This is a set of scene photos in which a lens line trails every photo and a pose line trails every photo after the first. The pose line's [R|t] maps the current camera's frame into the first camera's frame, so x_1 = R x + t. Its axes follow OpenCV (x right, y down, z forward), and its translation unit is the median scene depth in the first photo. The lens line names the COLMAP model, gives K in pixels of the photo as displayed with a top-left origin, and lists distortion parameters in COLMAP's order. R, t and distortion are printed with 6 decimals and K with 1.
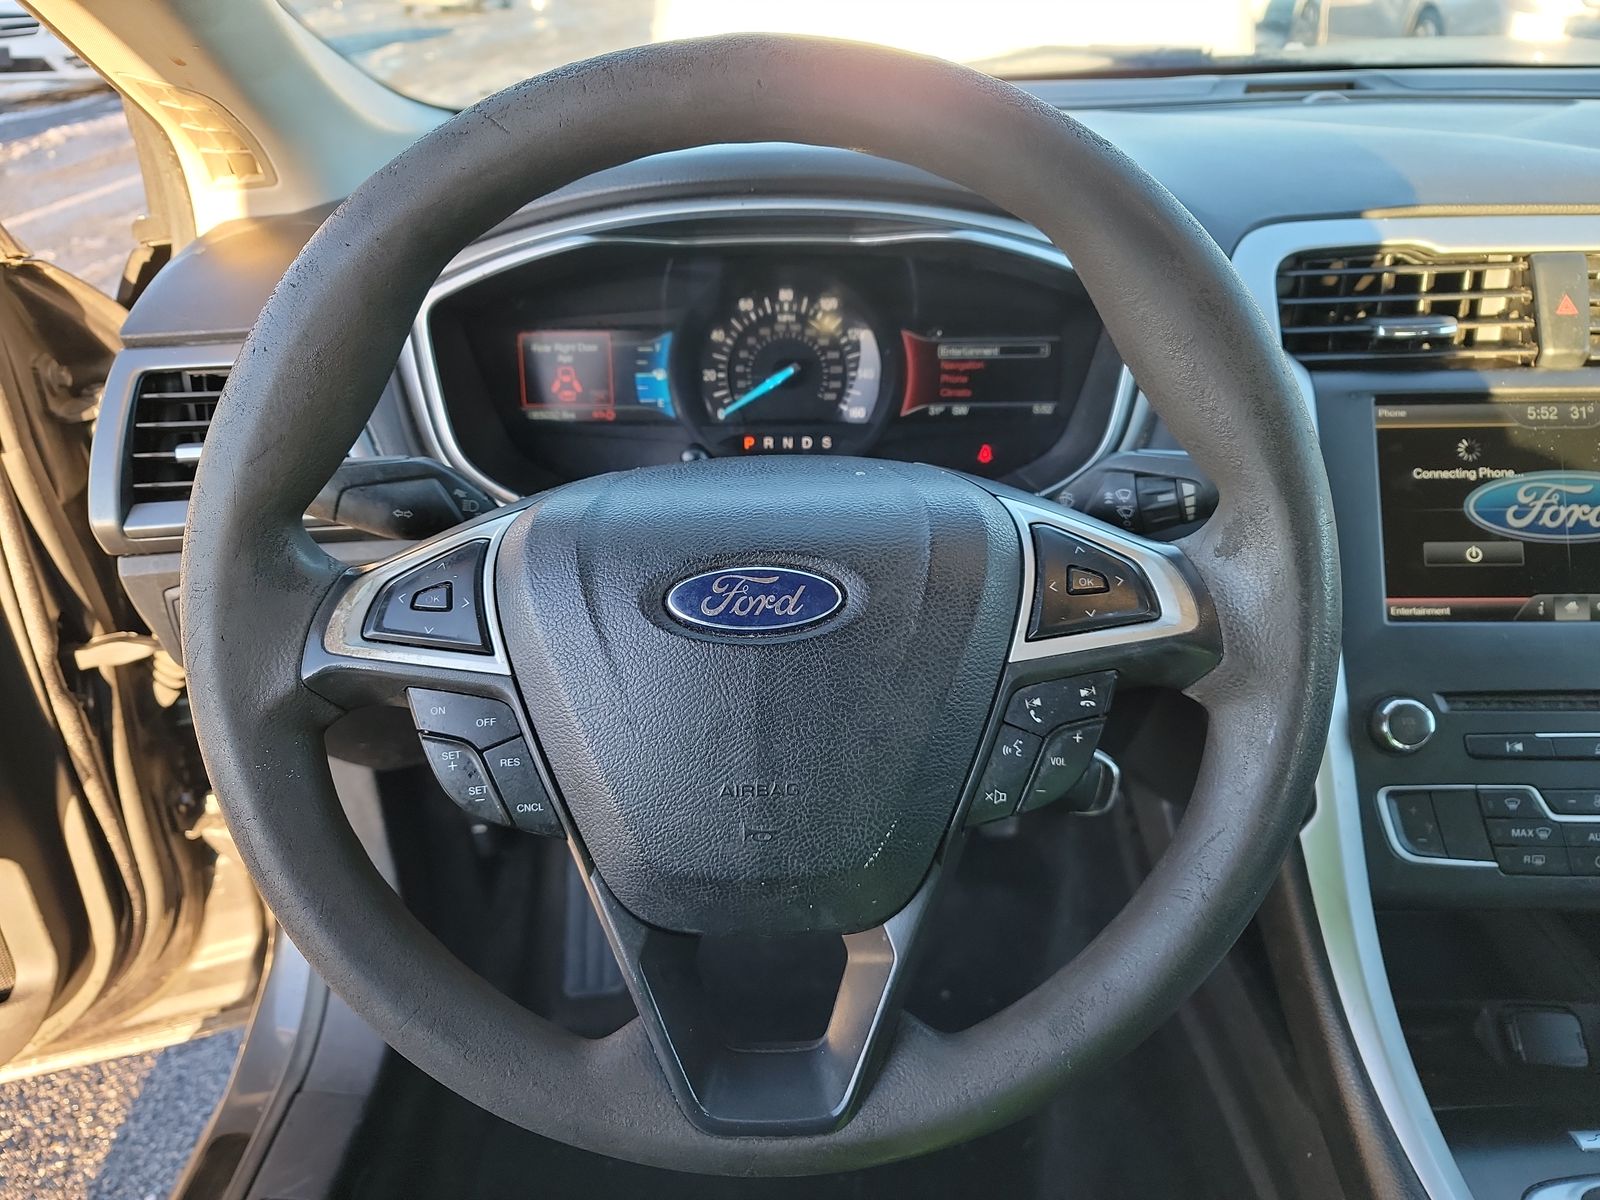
lens RADIAL K [[1142.9, 0, 804.1], [0, 1142.9, 614.0], [0, 0, 1]] dist [0.076210, -0.064436]
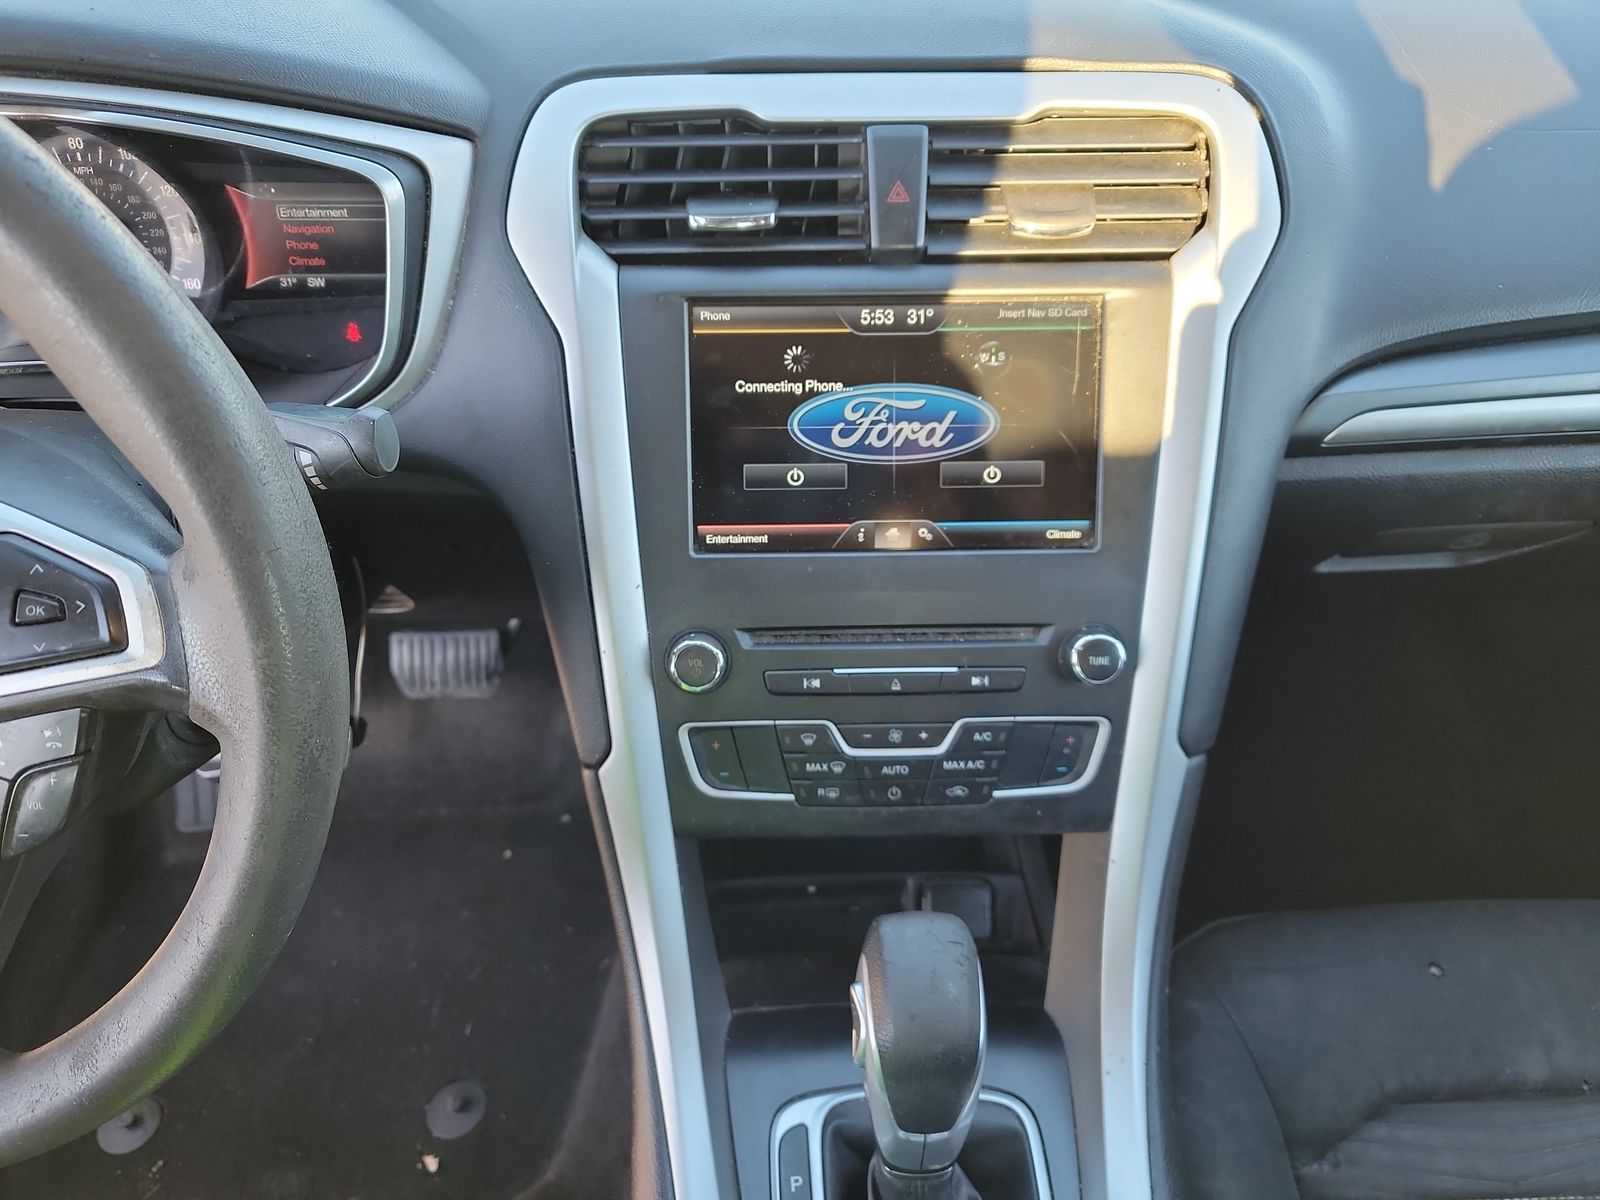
lens RADIAL K [[1142.9, 0, 804.1], [0, 1142.9, 614.0], [0, 0, 1]] dist [0.076210, -0.064436]
pose [[0.999544, -0.011437, 0.027943, 0.554029], [0.004558, 0.972027, 0.234823, -0.159261], [-0.029847, -0.234589, 0.971636, 0.084321]]
